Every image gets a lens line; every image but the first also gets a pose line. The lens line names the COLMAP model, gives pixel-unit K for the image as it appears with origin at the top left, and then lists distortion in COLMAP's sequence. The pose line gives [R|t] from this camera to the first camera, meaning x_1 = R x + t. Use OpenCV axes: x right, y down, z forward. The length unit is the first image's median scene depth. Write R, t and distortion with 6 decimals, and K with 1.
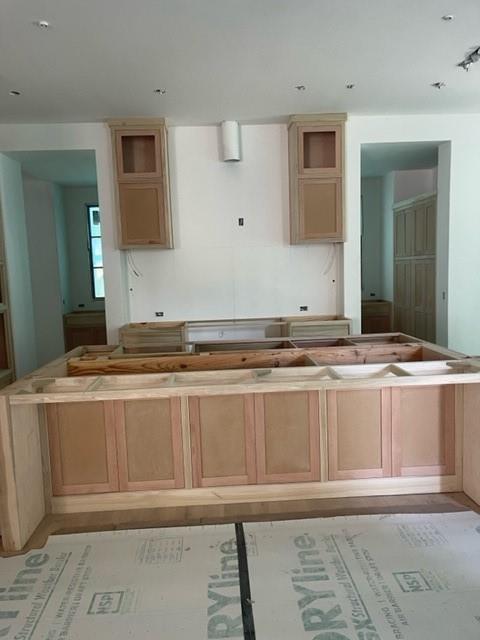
lens RADIAL K [[476.8, 0, 240.0], [0, 476.8, 320.0], [0, 0, 1]] dist [0.058919, -0.091477]
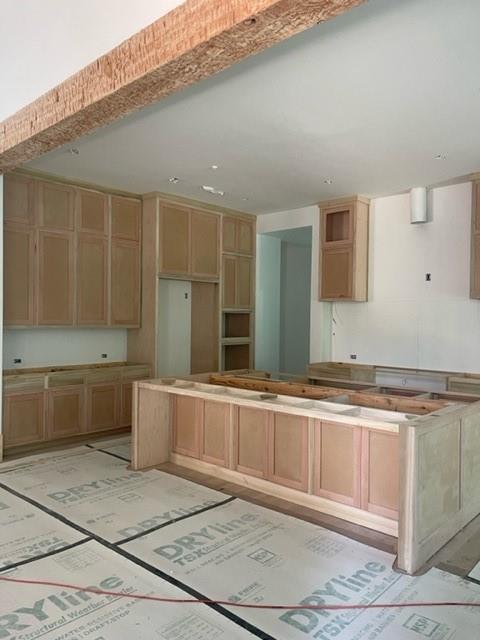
lens RADIAL K [[476.8, 0, 240.0], [0, 476.8, 320.0], [0, 0, 1]] dist [0.058919, -0.091477]
pose [[0.708020, 0.047223, -0.704612, 0.896526], [-0.112790, 0.992515, -0.046817, -0.030625], [0.697127, 0.112621, 0.708047, -0.052560]]
